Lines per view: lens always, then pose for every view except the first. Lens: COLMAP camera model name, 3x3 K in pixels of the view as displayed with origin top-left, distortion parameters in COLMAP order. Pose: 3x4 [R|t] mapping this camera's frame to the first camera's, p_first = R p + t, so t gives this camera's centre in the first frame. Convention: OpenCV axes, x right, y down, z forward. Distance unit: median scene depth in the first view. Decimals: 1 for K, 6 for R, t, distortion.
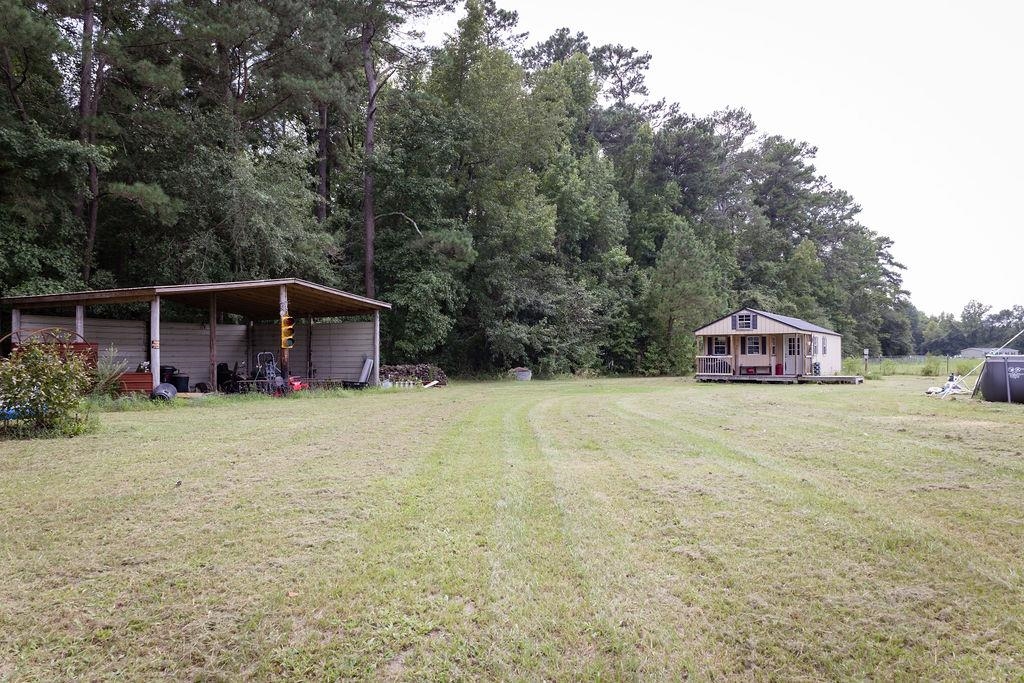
lens RADIAL K [[689.1, 0, 512.0], [0, 689.1, 341.5], [0, 0, 1]] dist [0.000037, 0.002396]
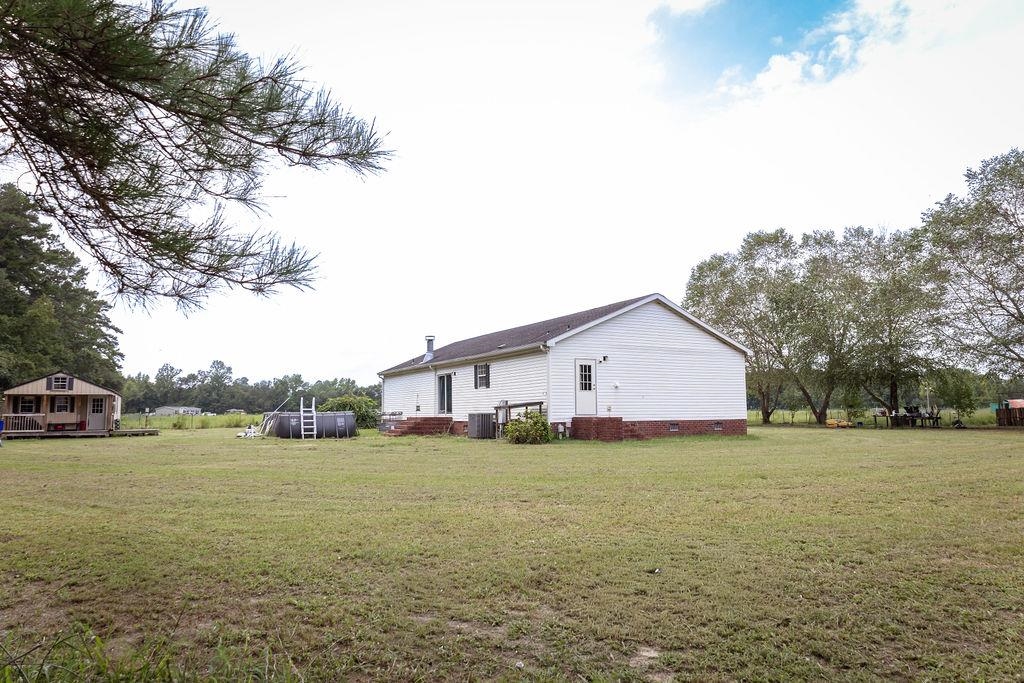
lens RADIAL K [[677.0, 0, 512.0], [0, 677.0, 341.5], [0, 0, 1]] dist [0.001738, 0.000690]
pose [[0.474632, 0.088652, 0.875708, -0.092946], [-0.013265, 0.995522, -0.093592, -0.000974], [-0.880084, 0.032806, 0.473683, -0.056515]]
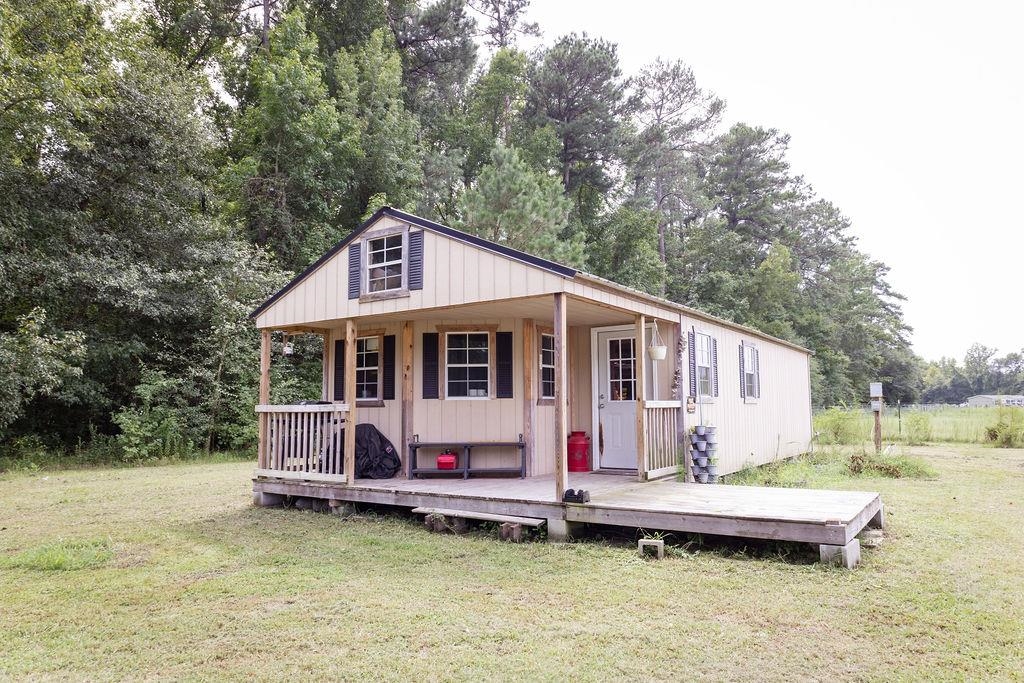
lens RADIAL K [[689.1, 0, 512.0], [0, 689.1, 341.5], [0, 0, 1]] dist [0.000037, 0.002396]
pose [[0.999961, -0.004957, 0.007330, 0.123217], [0.005486, 0.997245, -0.073975, 0.005602], [-0.006943, 0.074013, 0.997233, 0.245364]]
